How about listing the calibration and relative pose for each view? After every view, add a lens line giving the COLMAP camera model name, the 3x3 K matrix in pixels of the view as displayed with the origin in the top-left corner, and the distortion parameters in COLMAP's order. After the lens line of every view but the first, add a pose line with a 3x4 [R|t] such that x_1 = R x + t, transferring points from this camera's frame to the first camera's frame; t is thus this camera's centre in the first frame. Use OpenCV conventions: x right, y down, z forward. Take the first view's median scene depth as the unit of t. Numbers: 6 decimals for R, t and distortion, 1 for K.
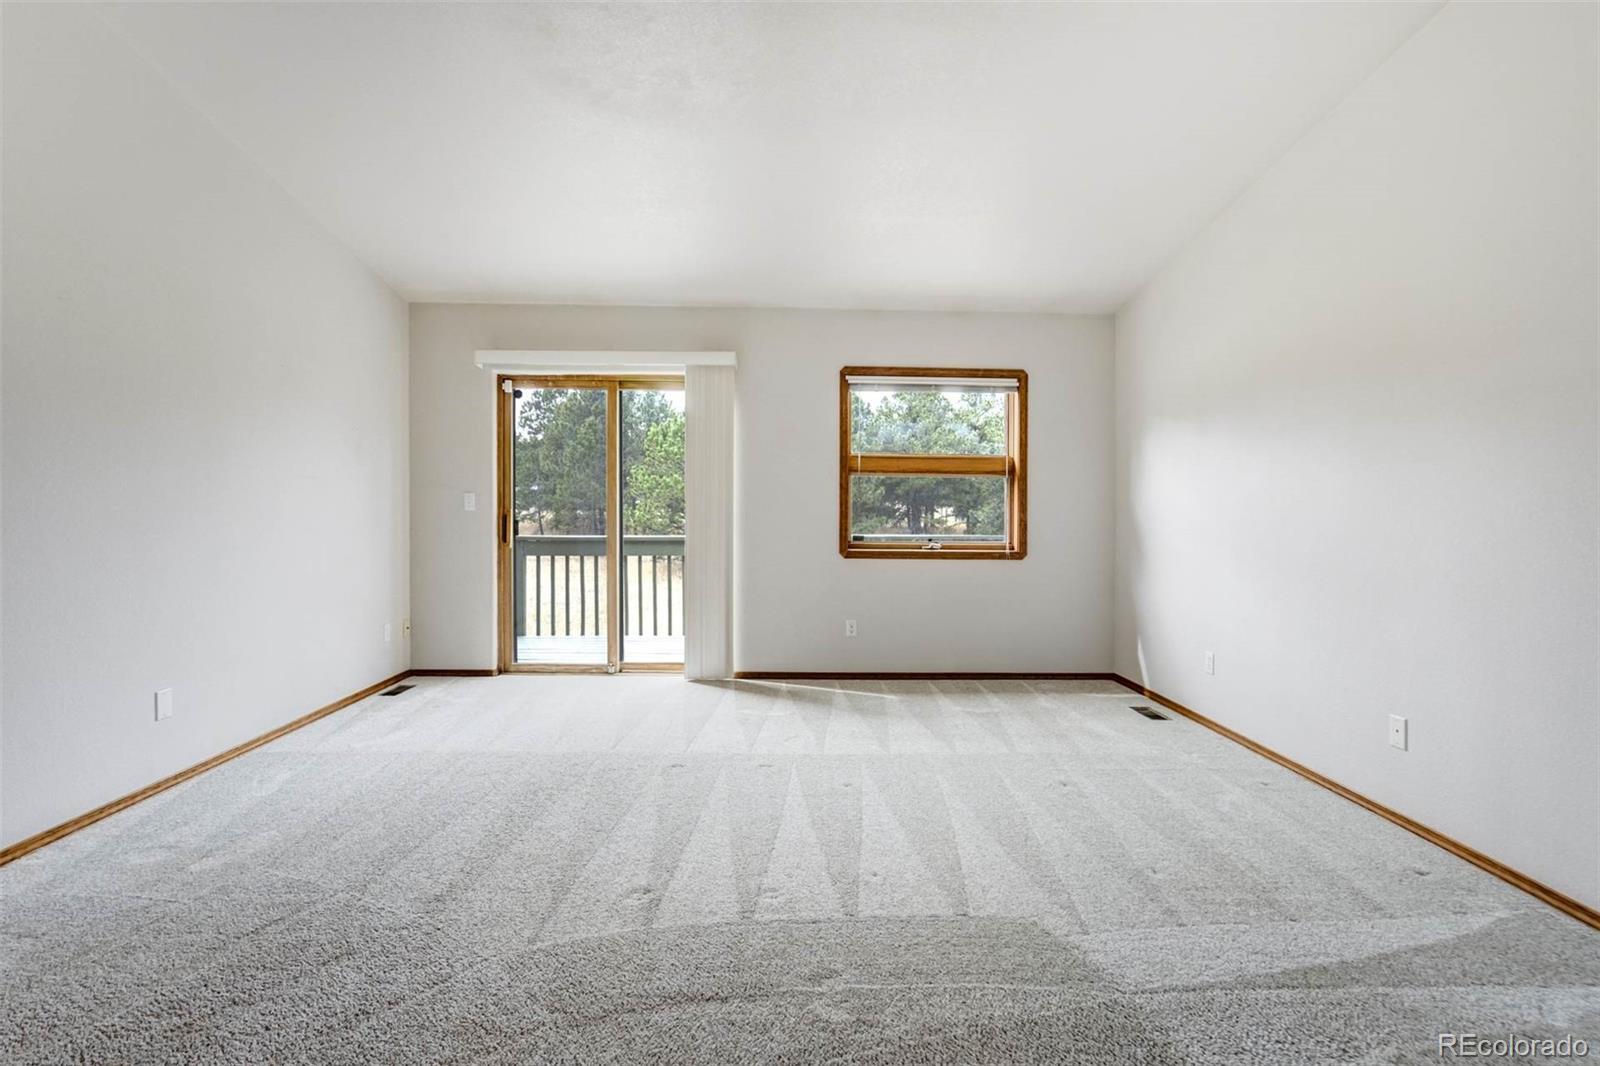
lens RADIAL K [[730.7, 0, 722.0], [0, 730.7, 517.7], [0, 0, 1]] dist [-0.036883, 0.041095]
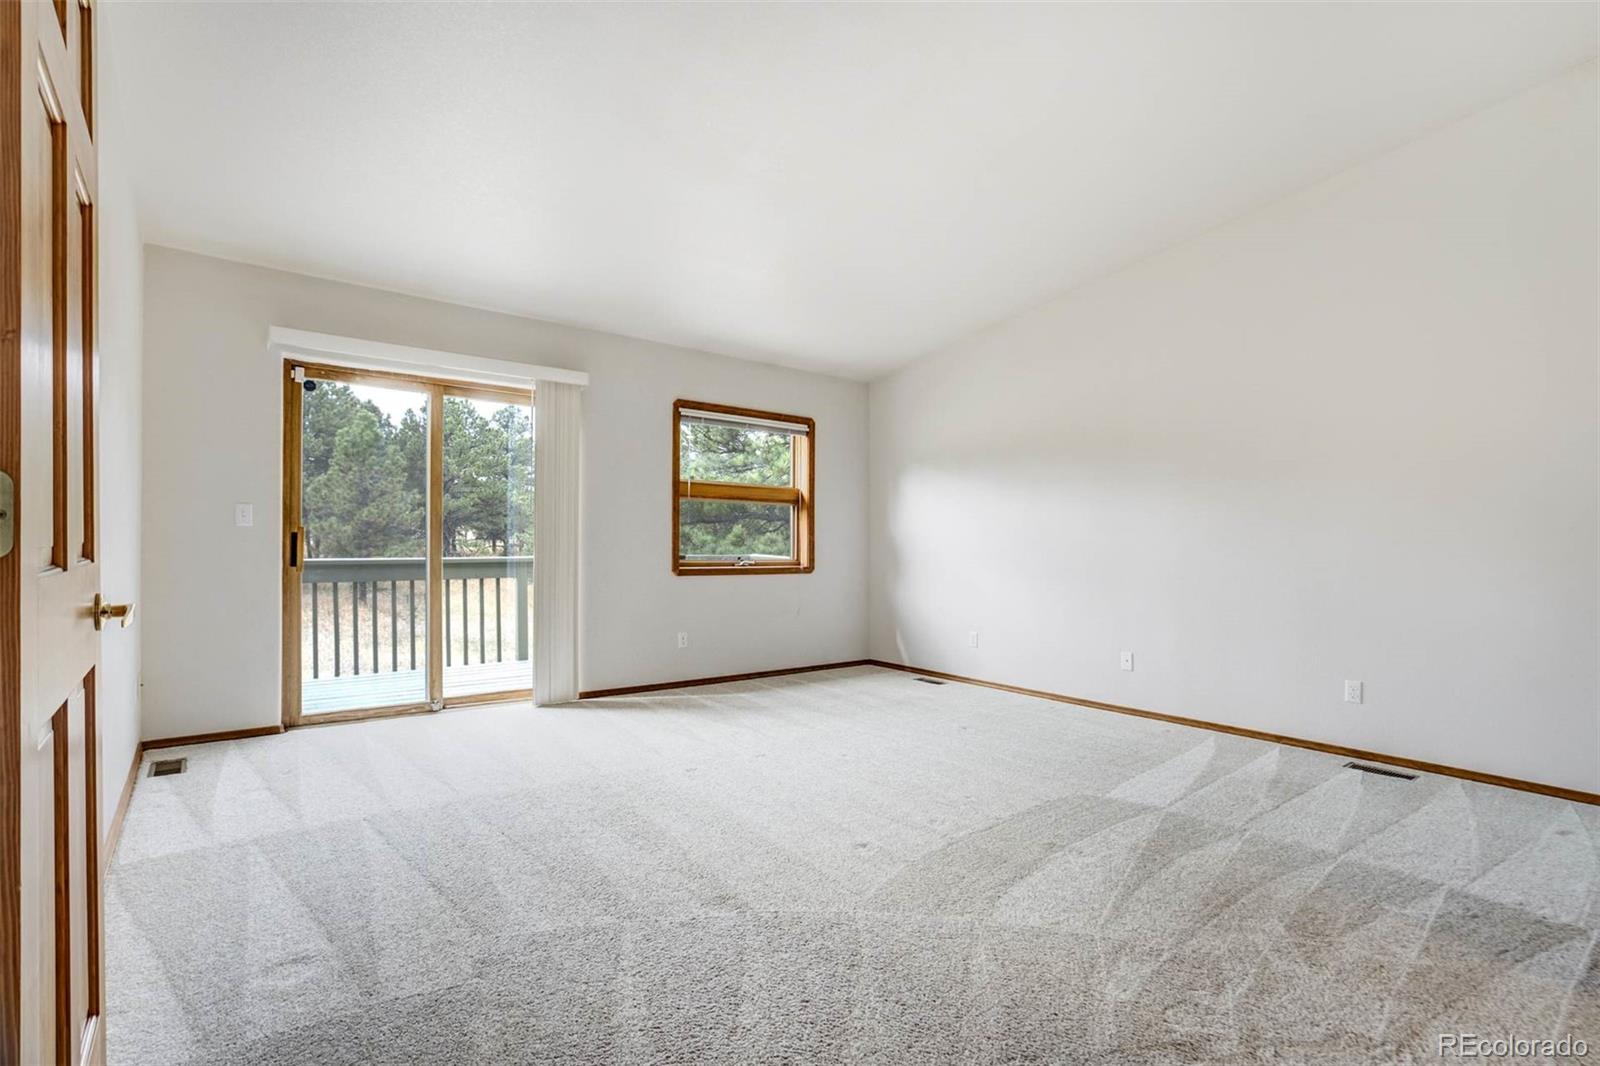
lens RADIAL K [[731.4, 0, 769.6], [0, 731.4, 532.2], [0, 0, 1]] dist [-0.019050, 0.000189]
pose [[0.813732, 0.009827, 0.581157, -0.352727], [-0.003680, 0.999924, -0.011756, 0.003283], [-0.581228, 0.007428, 0.813707, 0.036077]]
